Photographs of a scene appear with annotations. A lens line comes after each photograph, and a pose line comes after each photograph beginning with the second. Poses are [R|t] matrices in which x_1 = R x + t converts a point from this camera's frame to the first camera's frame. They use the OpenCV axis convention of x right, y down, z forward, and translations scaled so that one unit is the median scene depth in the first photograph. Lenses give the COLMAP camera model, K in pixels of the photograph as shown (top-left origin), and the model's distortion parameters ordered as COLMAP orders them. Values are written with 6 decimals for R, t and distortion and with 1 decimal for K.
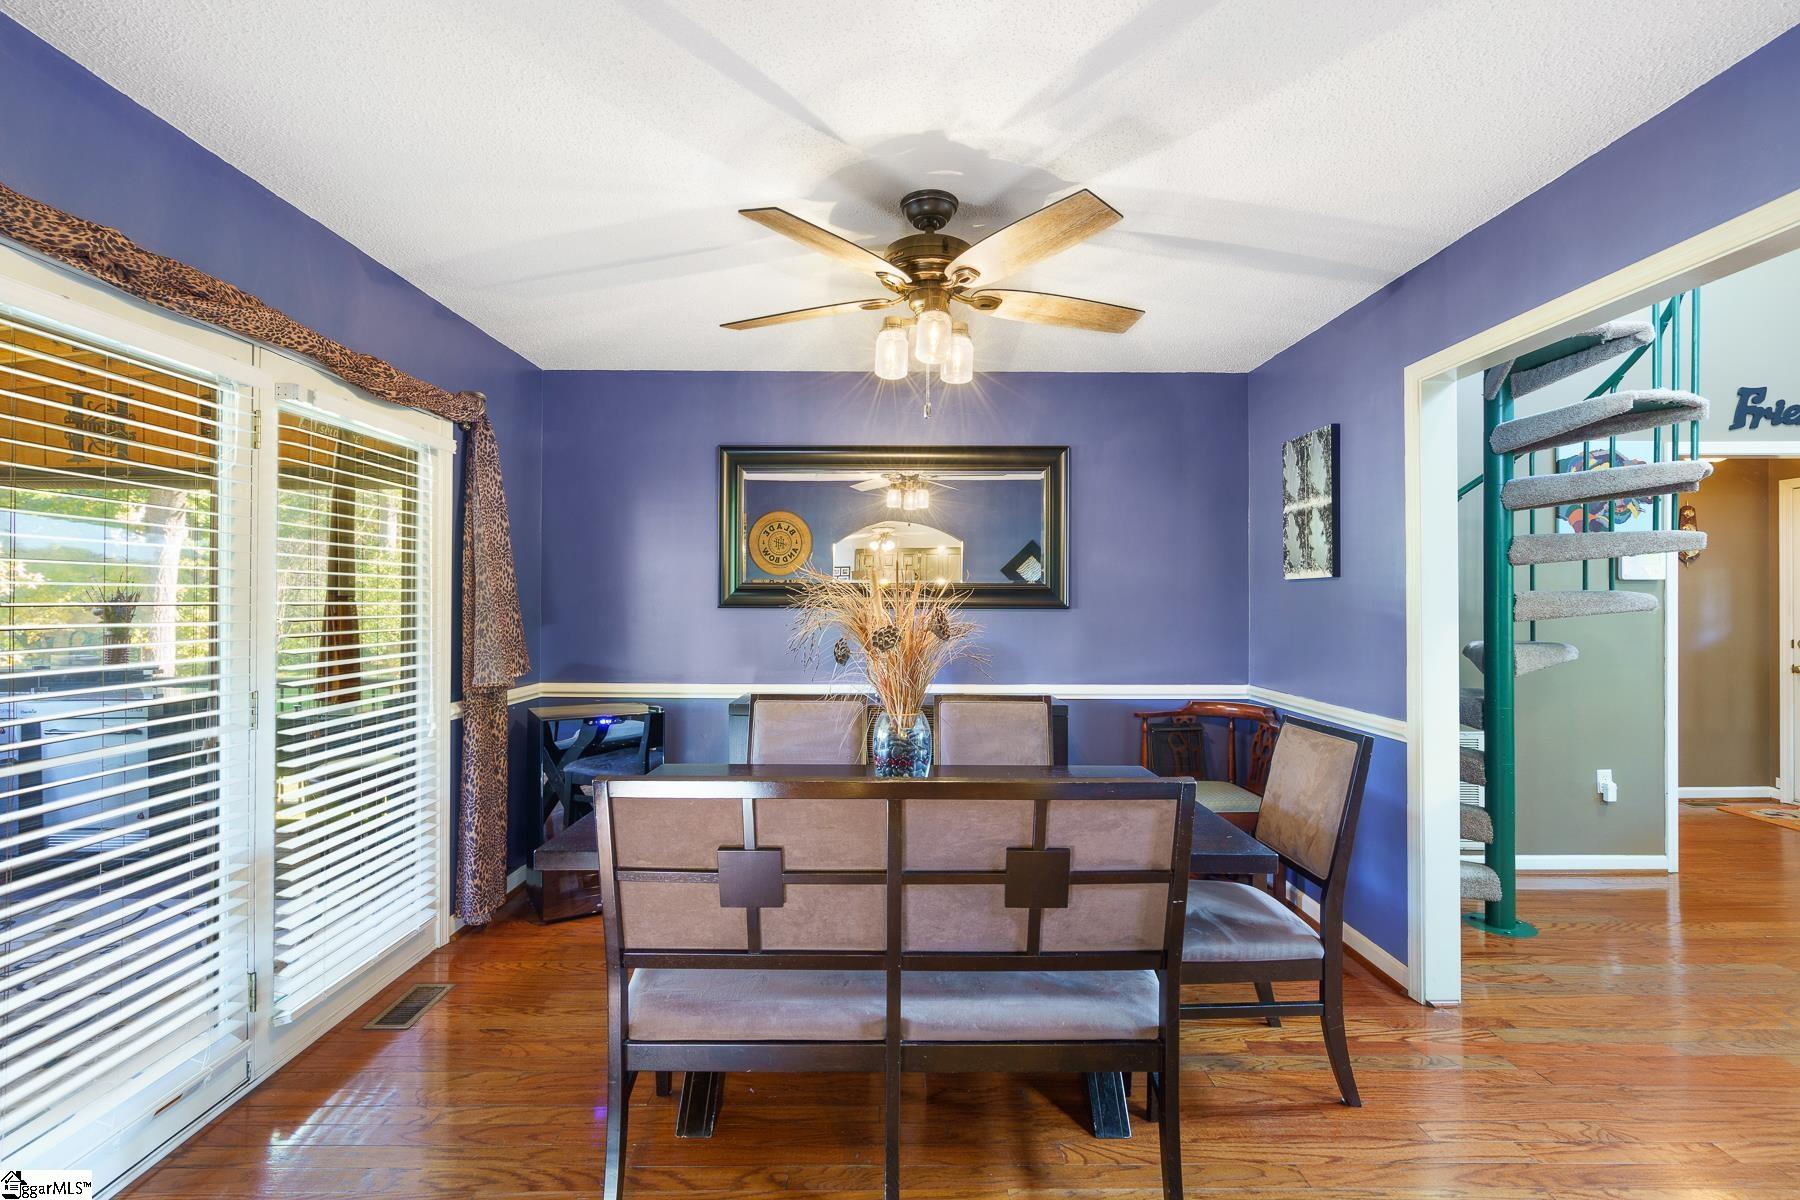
lens RADIAL K [[822.6, 0, 893.2], [0, 822.6, 596.7], [0, 0, 1]] dist [0.000189, -0.001088]
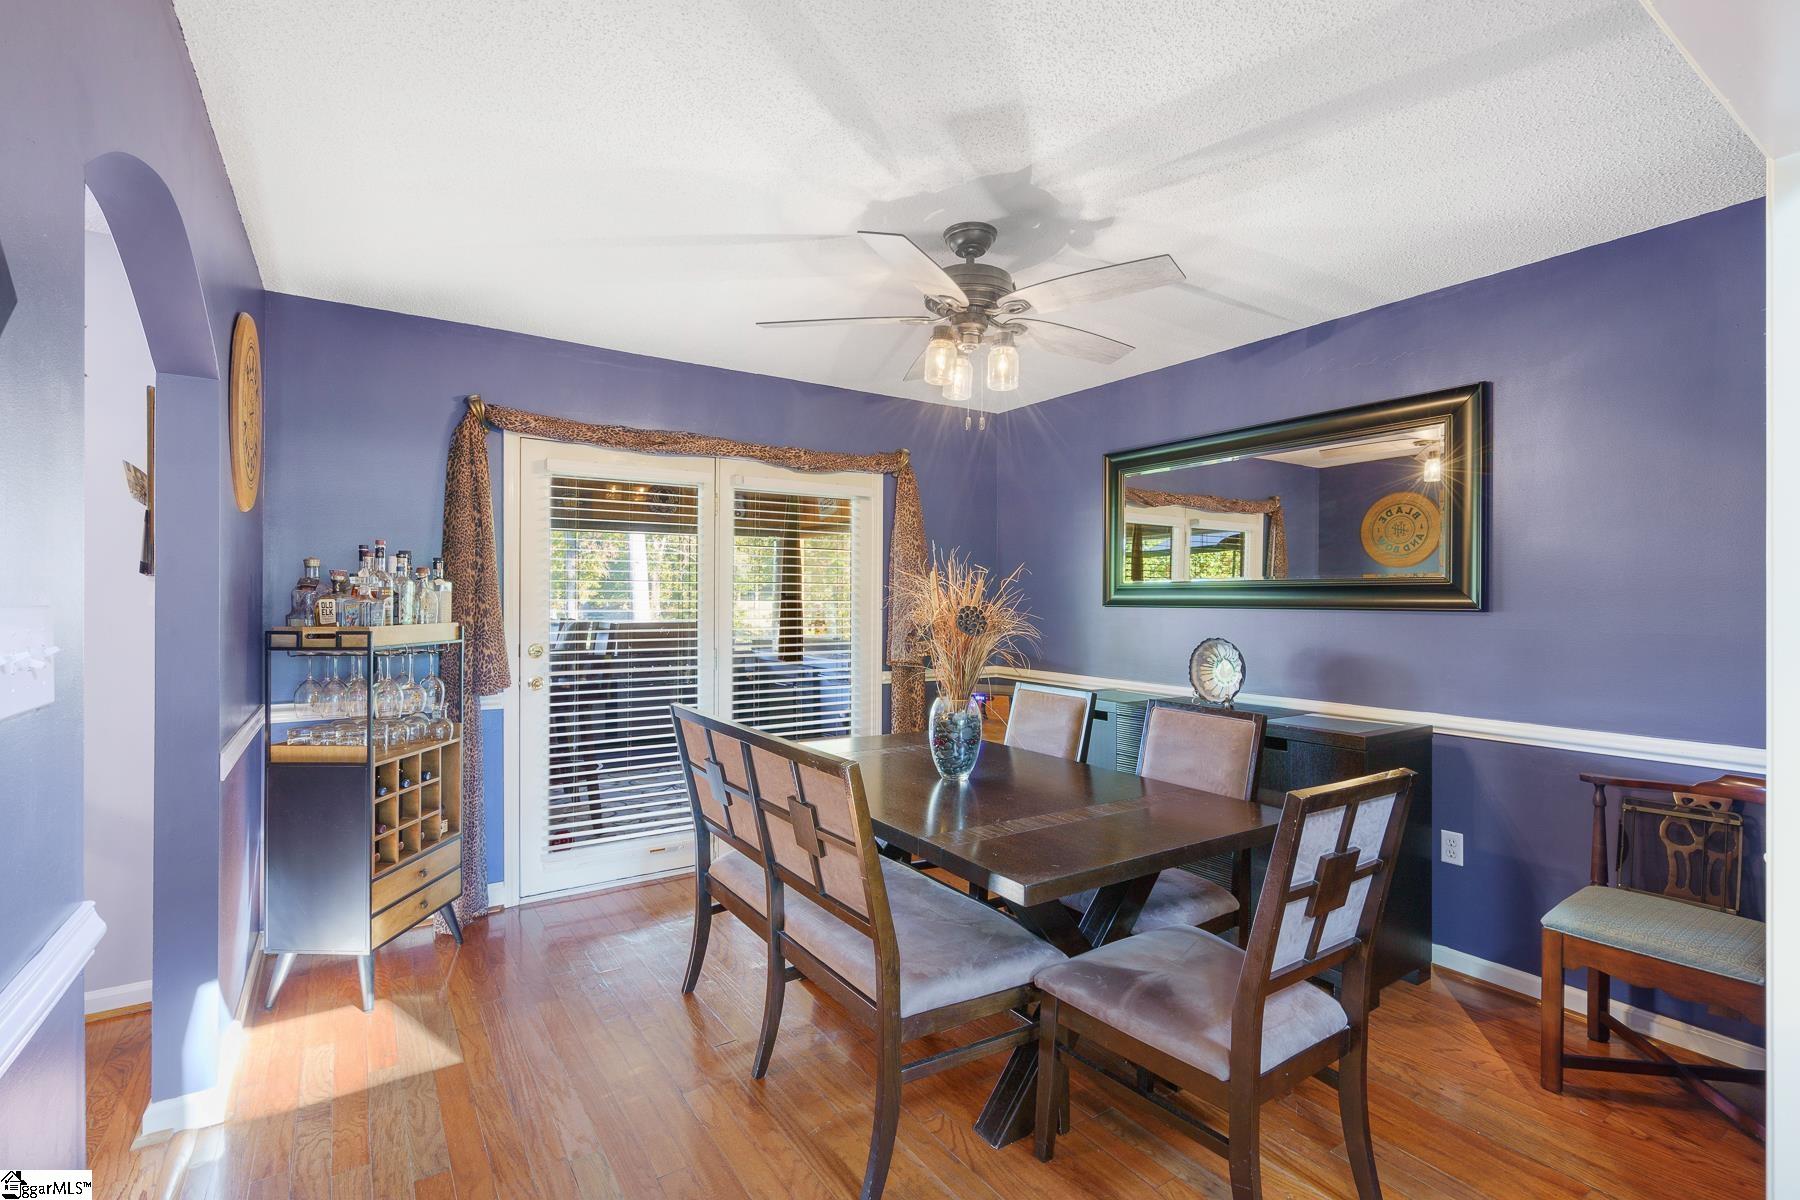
lens RADIAL K [[822.6, 0, 890.7], [0, 822.6, 603.4], [0, 0, 1]] dist [0.000189, -0.001088]
pose [[0.545680, 0.003960, -0.837984, 0.859020], [0.000866, 0.999986, 0.005289, 0.004445], [0.837993, -0.003612, 0.545669, 0.302392]]
